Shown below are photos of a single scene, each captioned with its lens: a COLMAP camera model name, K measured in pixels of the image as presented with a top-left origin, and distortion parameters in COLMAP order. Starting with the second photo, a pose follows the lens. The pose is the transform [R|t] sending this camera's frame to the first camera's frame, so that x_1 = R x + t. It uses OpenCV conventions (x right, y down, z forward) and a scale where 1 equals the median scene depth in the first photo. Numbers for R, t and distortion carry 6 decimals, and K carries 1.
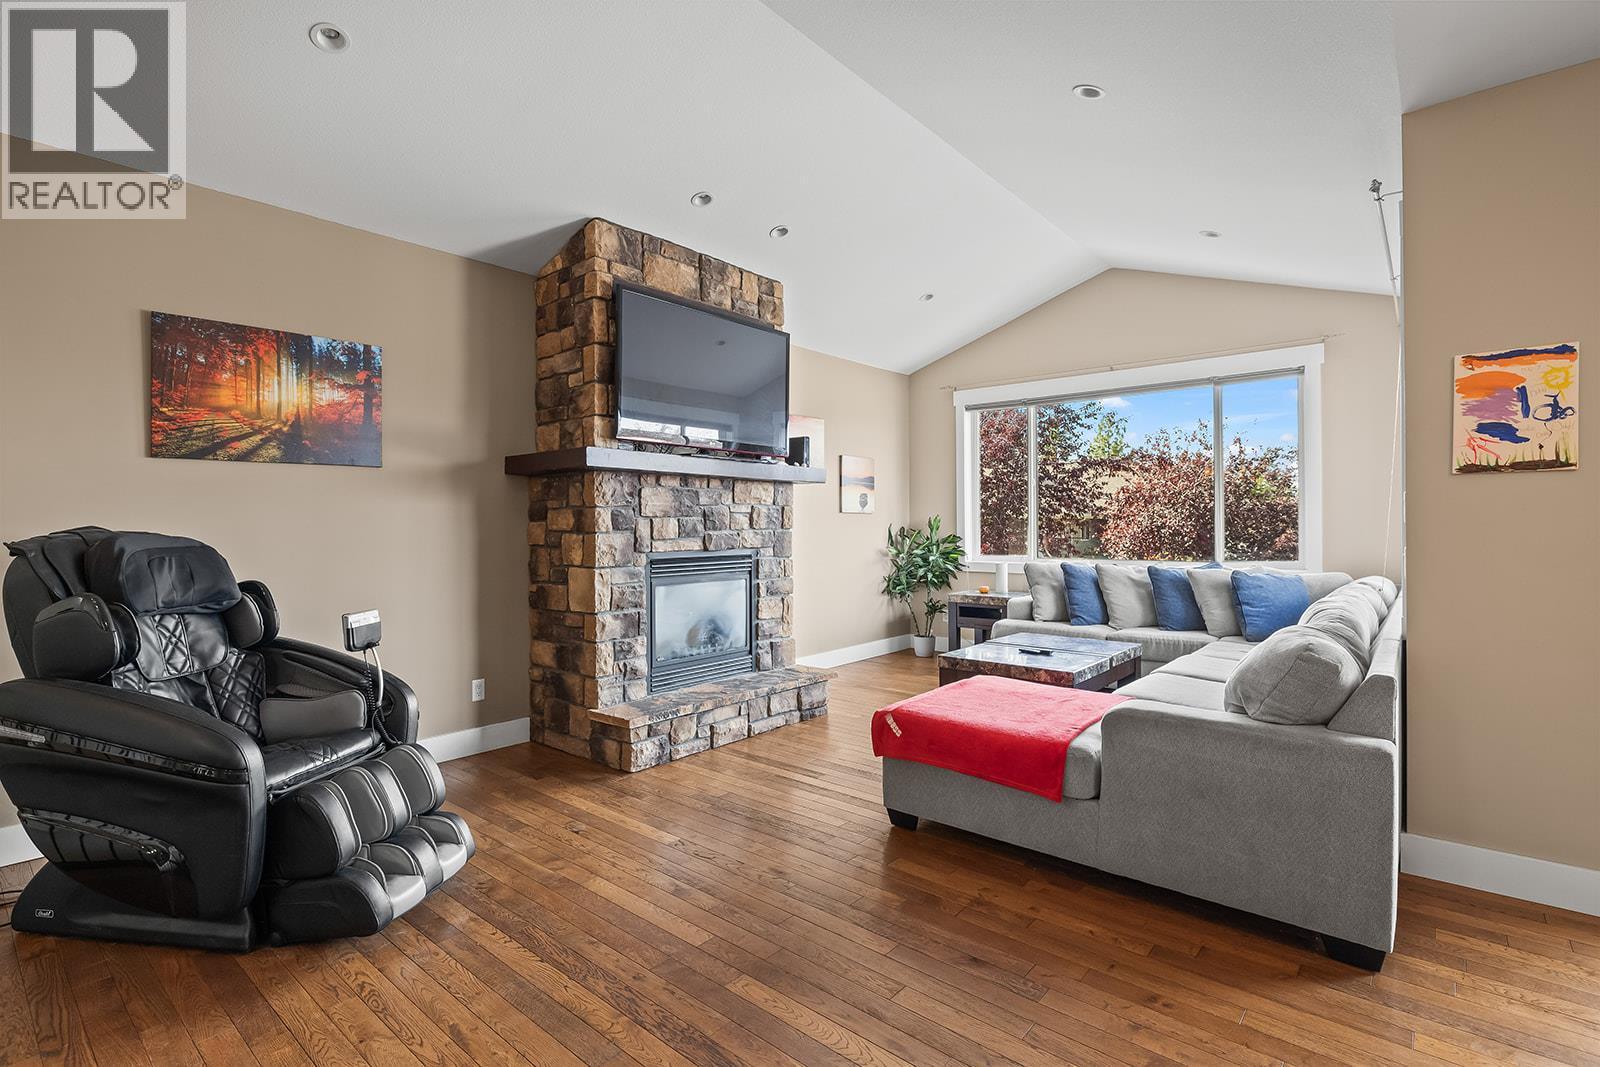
lens RADIAL K [[755.4, 0, 792.5], [0, 755.4, 525.1], [0, 0, 1]] dist [-0.004967, -0.000062]
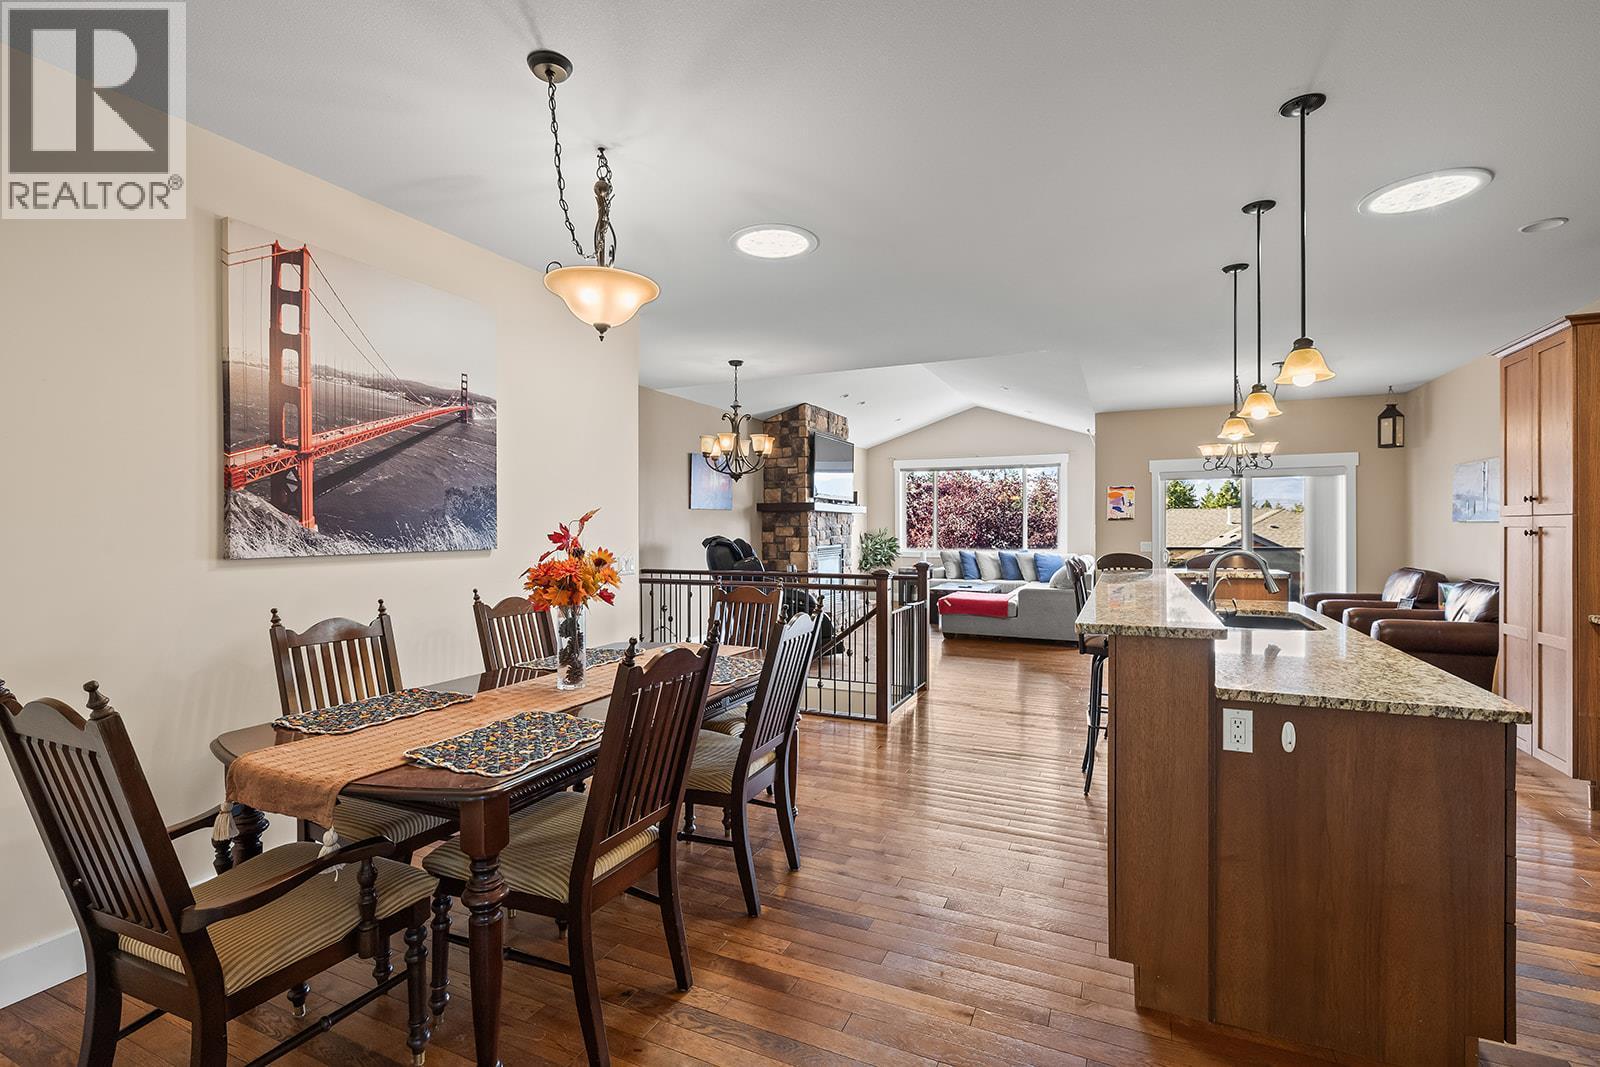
lens RADIAL K [[729.2, 0, 794.6], [0, 729.2, 528.5], [0, 0, 1]] dist [-0.000858, -0.000187]
pose [[0.961479, 0.002493, 0.274866, -0.999922], [-0.003231, 0.999992, 0.002233, -0.023612], [-0.274858, -0.003035, 0.961480, -1.283657]]
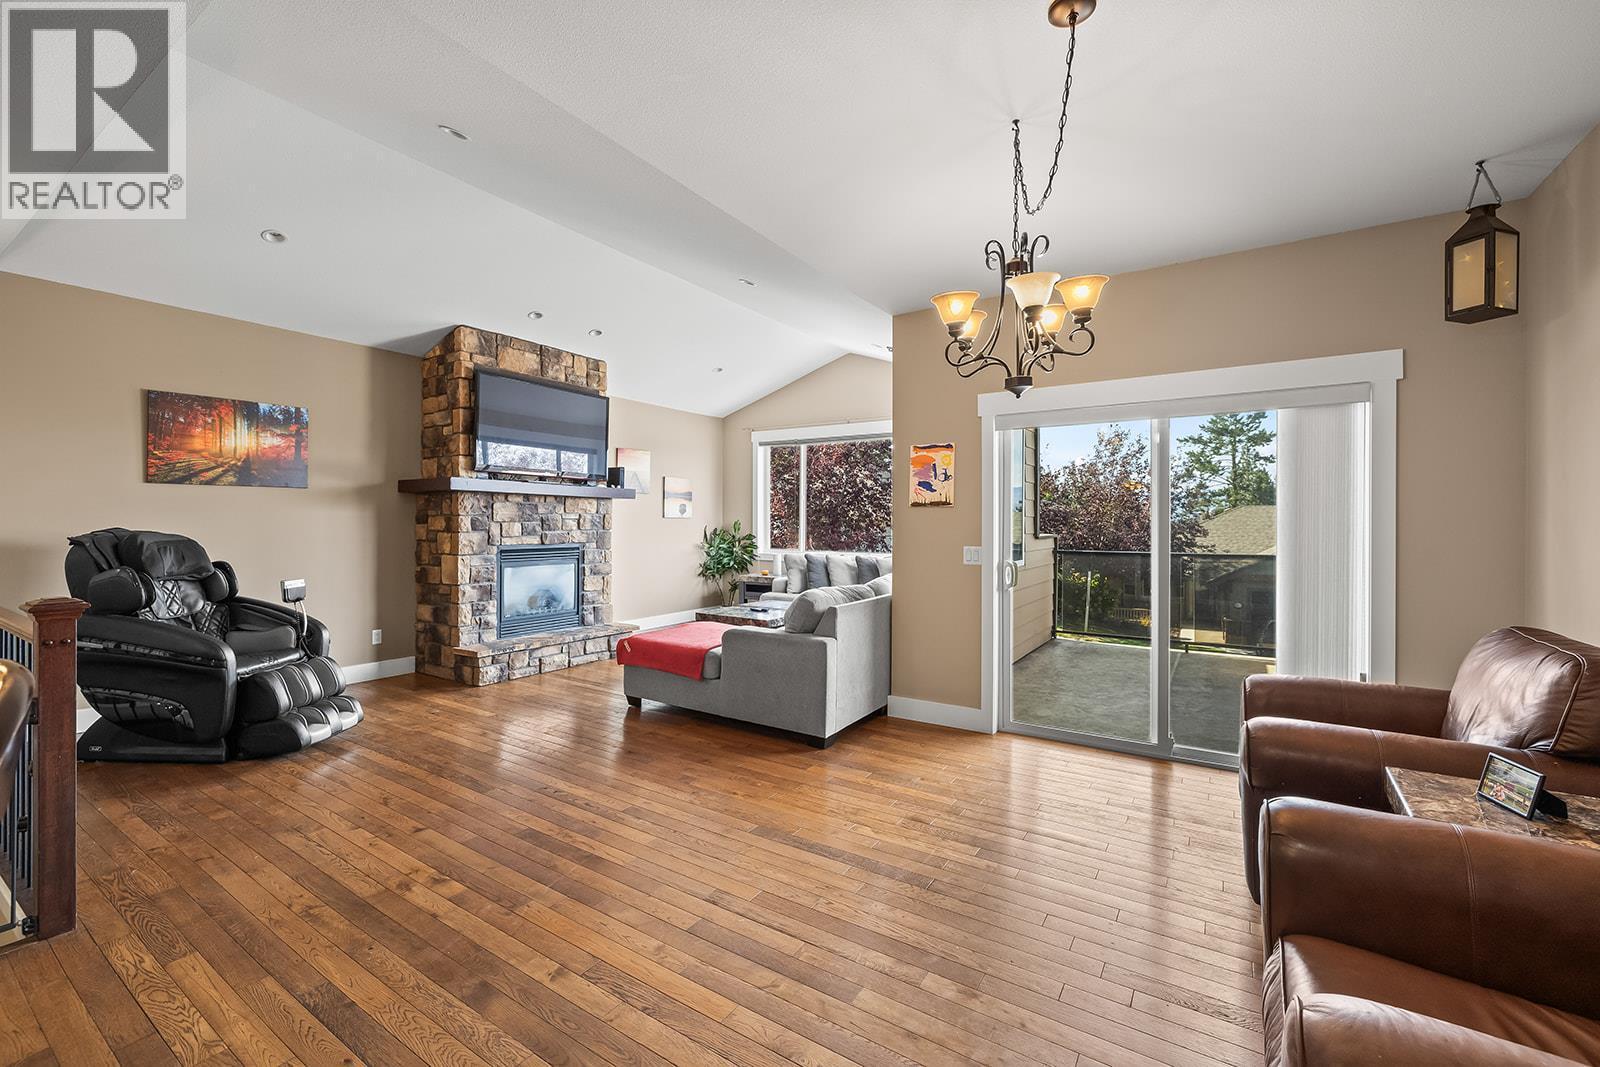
lens RADIAL K [[664.5, 0, 791.5], [0, 664.5, 525.0], [0, 0, 1]] dist [-0.001472, 0.000142]
pose [[0.991637, 0.009432, 0.128715, 0.251737], [-0.009953, 0.999945, 0.003404, -0.016961], [-0.128676, -0.004657, 0.991676, -0.453935]]
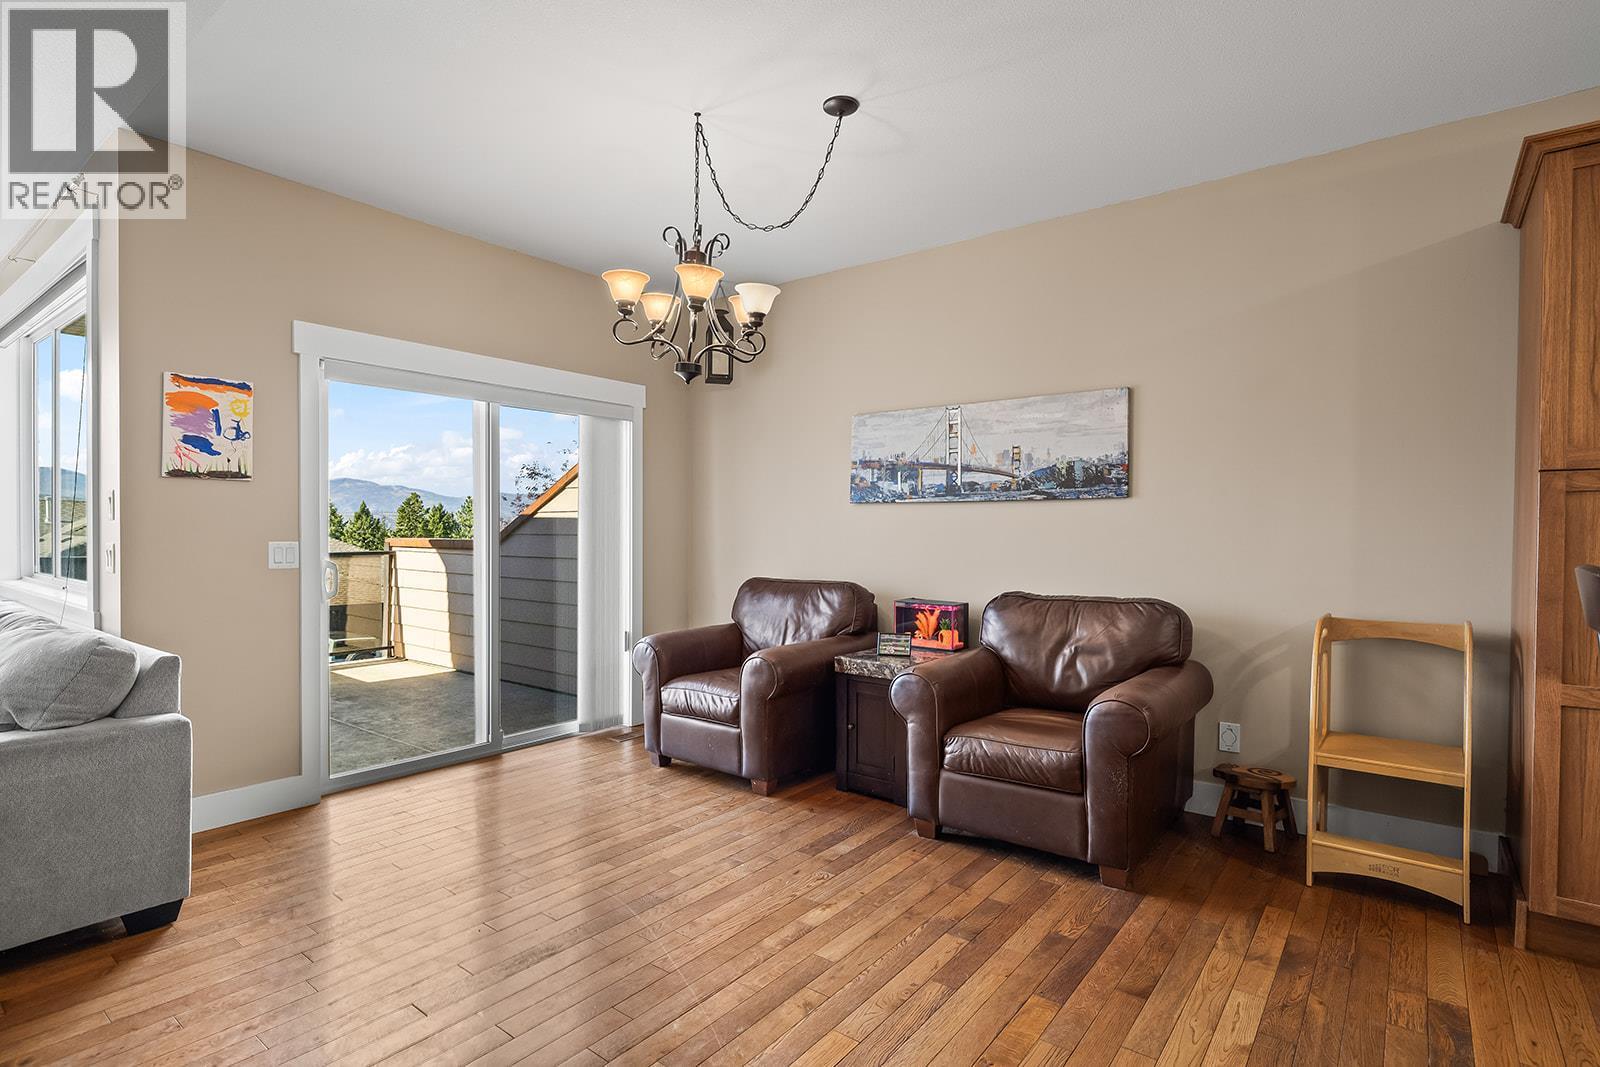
lens RADIAL K [[790.9, 0, 793.9], [0, 790.9, 543.4], [0, 0, 1]] dist [-0.011903, 0.000089]
pose [[-0.044246, -0.009171, 0.998979, -0.232411], [-0.006563, 0.999939, 0.008889, 0.010501], [-0.998999, -0.006163, -0.044303, 0.078287]]
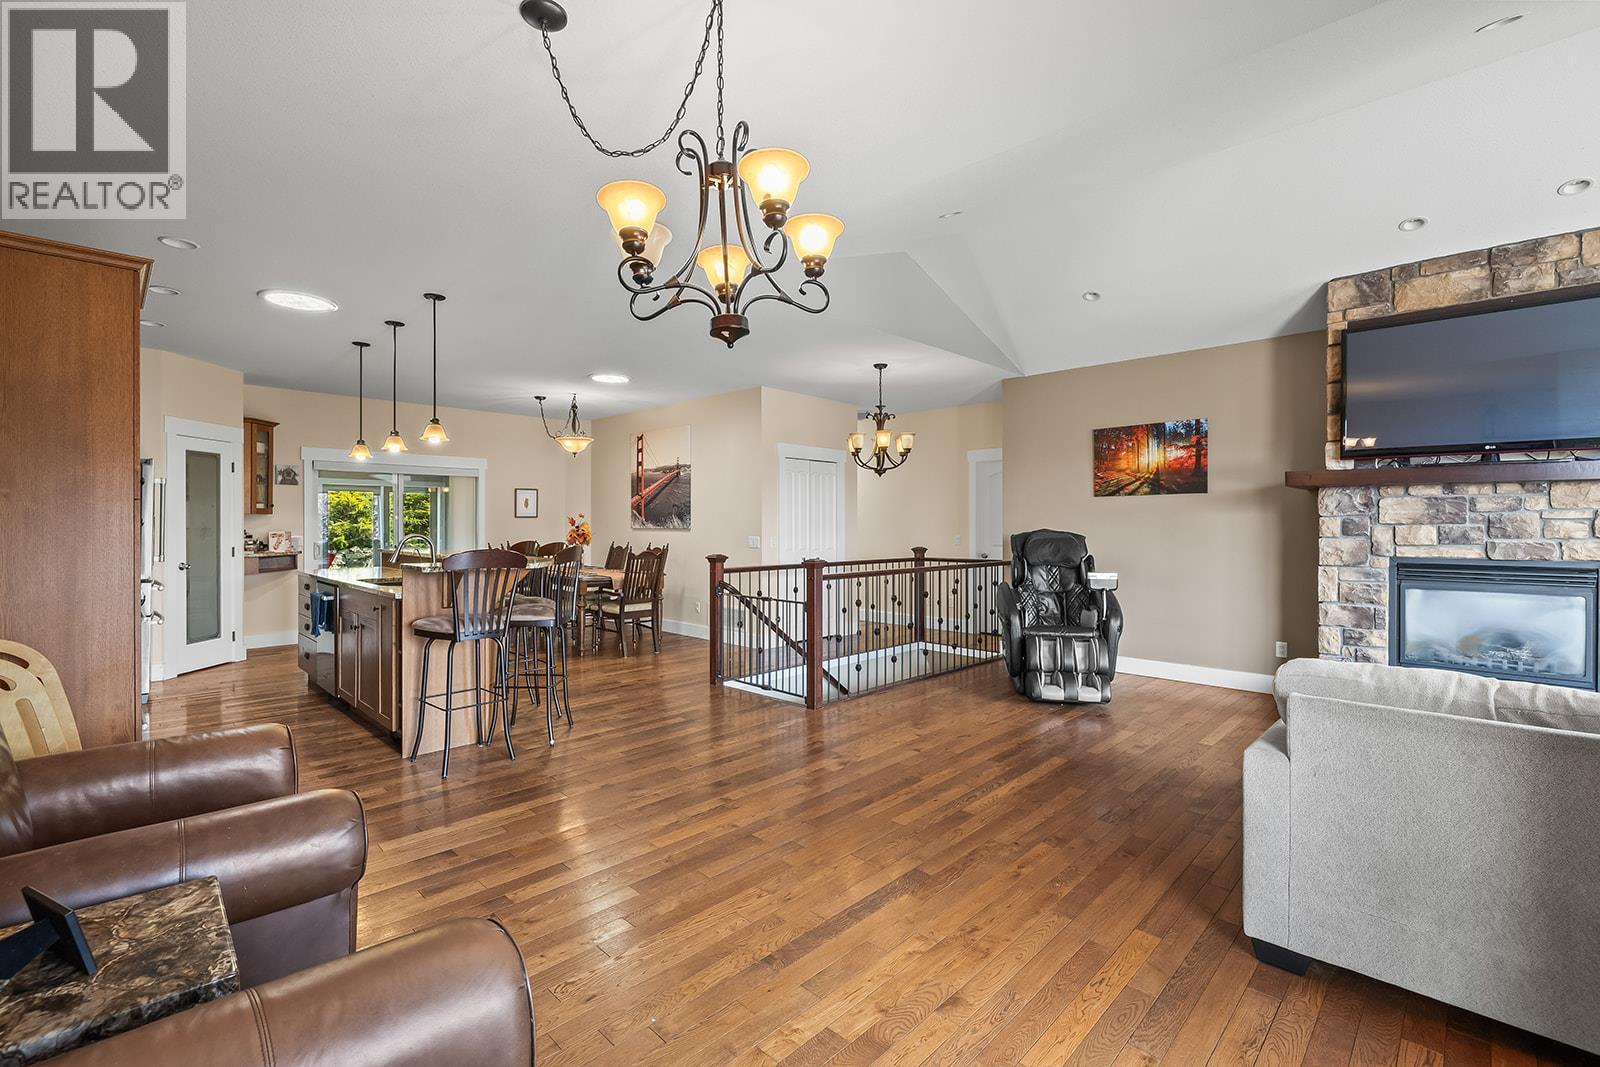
lens RADIAL K [[703.1, 0, 792.2], [0, 703.1, 525.0], [0, 0, 1]] dist [-0.004540, -0.000357]
pose [[-0.067943, 0.008206, -0.997655, 1.023821], [0.000648, 0.999966, 0.008181, -0.021428], [0.997689, -0.000090, -0.067946, 0.223232]]
